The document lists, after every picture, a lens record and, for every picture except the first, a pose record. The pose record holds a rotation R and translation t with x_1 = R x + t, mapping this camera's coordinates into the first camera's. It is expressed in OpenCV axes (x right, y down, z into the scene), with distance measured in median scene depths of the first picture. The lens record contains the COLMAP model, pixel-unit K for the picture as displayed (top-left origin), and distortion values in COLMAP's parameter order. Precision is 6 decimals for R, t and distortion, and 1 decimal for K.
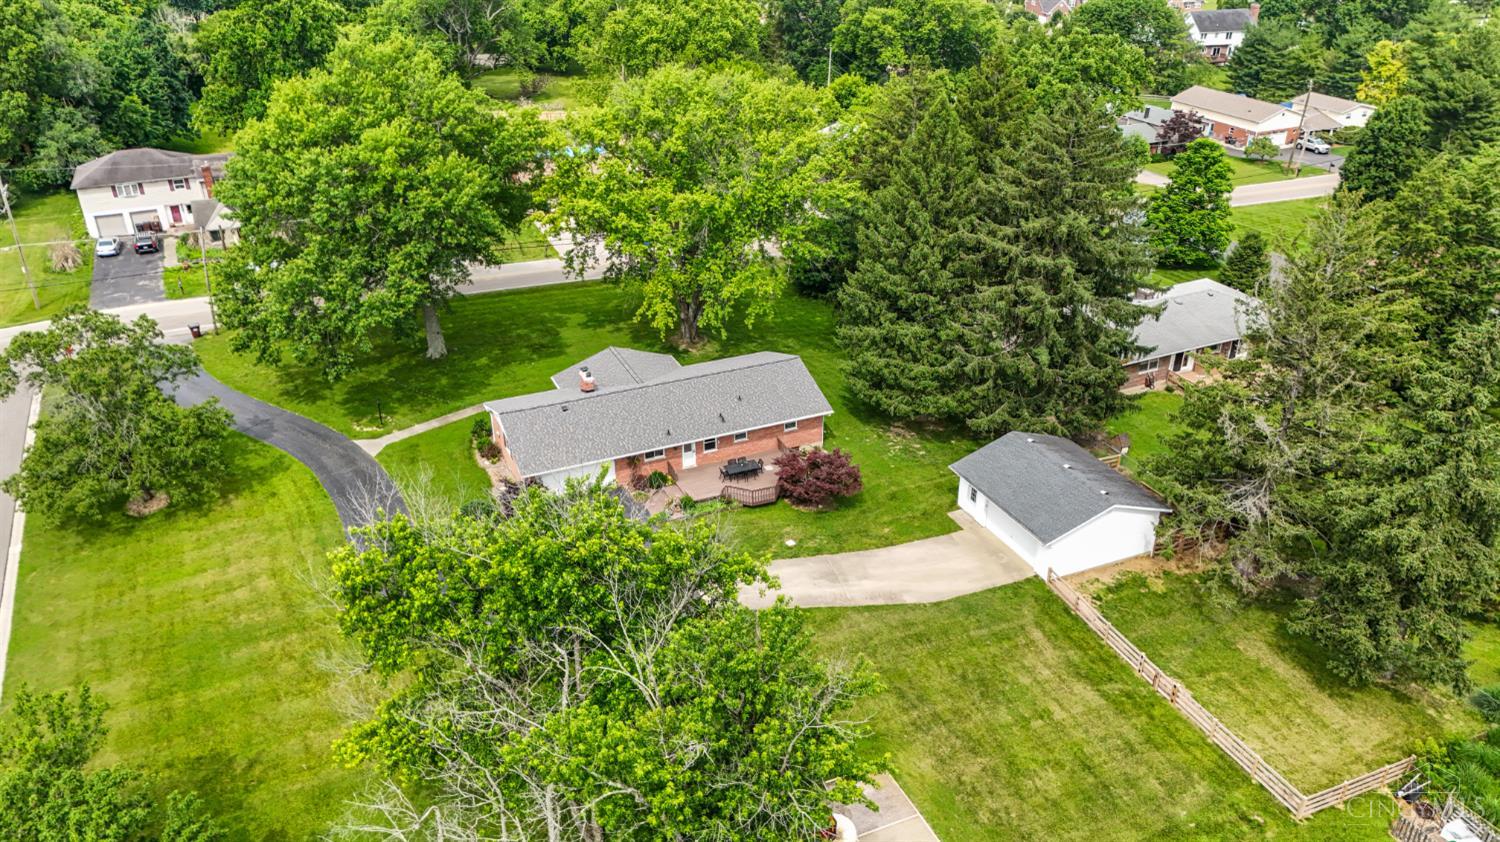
lens RADIAL K [[1106.0, 0, 751.6], [0, 1106.0, 429.8], [0, 0, 1]] dist [0.069329, -0.074790]
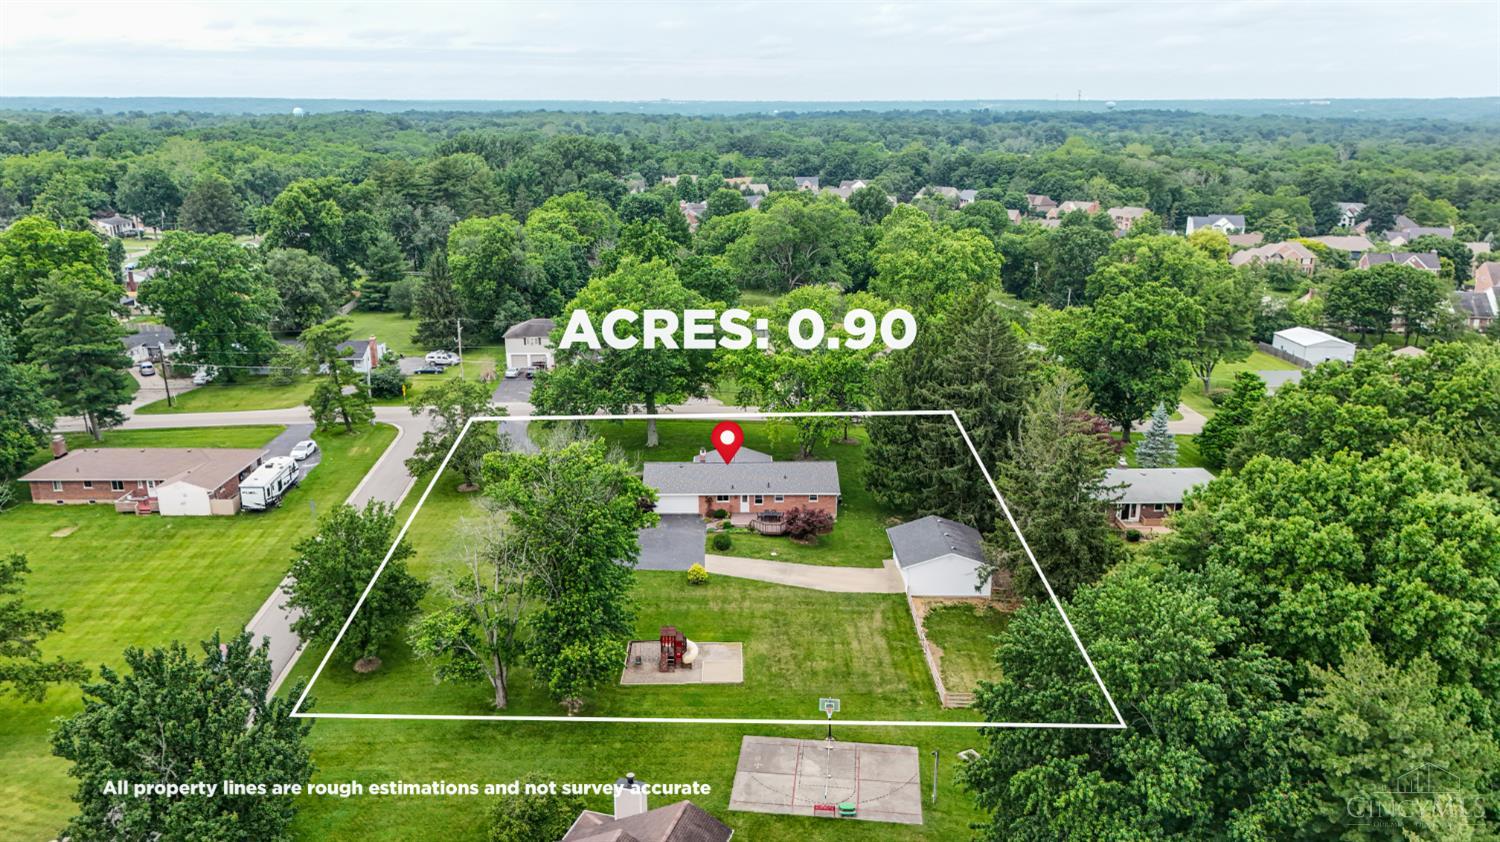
lens RADIAL K [[1109.4, 0, 750.0], [0, 1109.4, 421.0], [0, 0, 1]] dist [0.068858, -0.072253]
pose [[0.920772, 0.110007, -0.374270, 0.521194], [-0.185704, 0.967338, -0.172541, 0.175015], [0.343065, 0.228375, 0.911127, -0.501753]]
